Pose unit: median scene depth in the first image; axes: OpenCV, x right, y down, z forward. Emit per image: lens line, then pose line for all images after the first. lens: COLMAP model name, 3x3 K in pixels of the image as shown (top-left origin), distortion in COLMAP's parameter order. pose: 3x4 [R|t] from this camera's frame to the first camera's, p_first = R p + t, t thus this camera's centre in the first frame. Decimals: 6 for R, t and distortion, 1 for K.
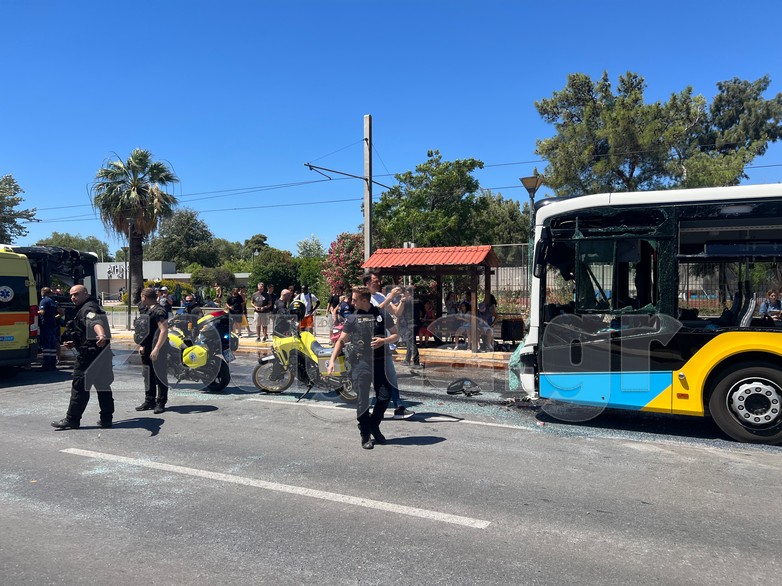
lens RADIAL K [[583.2, 0, 384.3], [0, 583.2, 292.1], [0, 0, 1]] dist [0.041841, -0.044840]
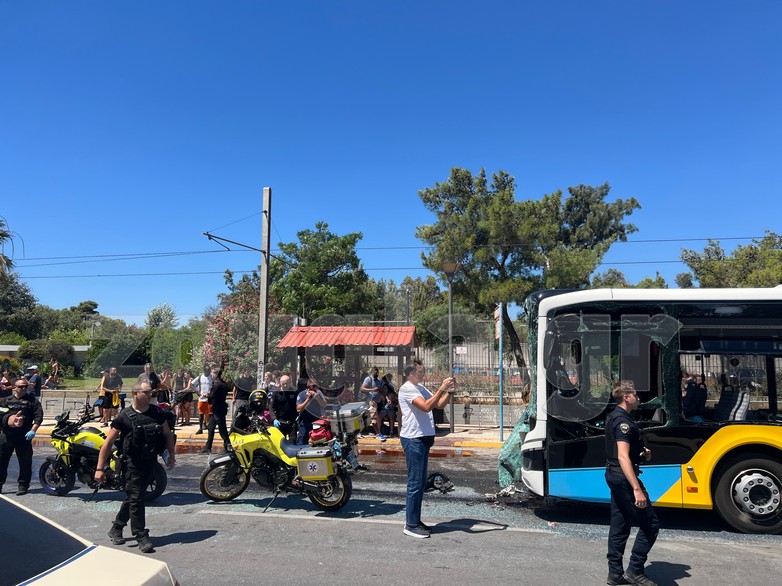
lens RADIAL K [[583.2, 0, 391.4], [0, 583.2, 291.6], [0, 0, 1]] dist [0.041841, -0.044840]
pose [[0.961719, 0.040379, 0.271046, -0.197516], [-0.005970, 0.991937, -0.126589, -0.021925], [-0.273972, 0.120124, 0.954206, 0.086994]]
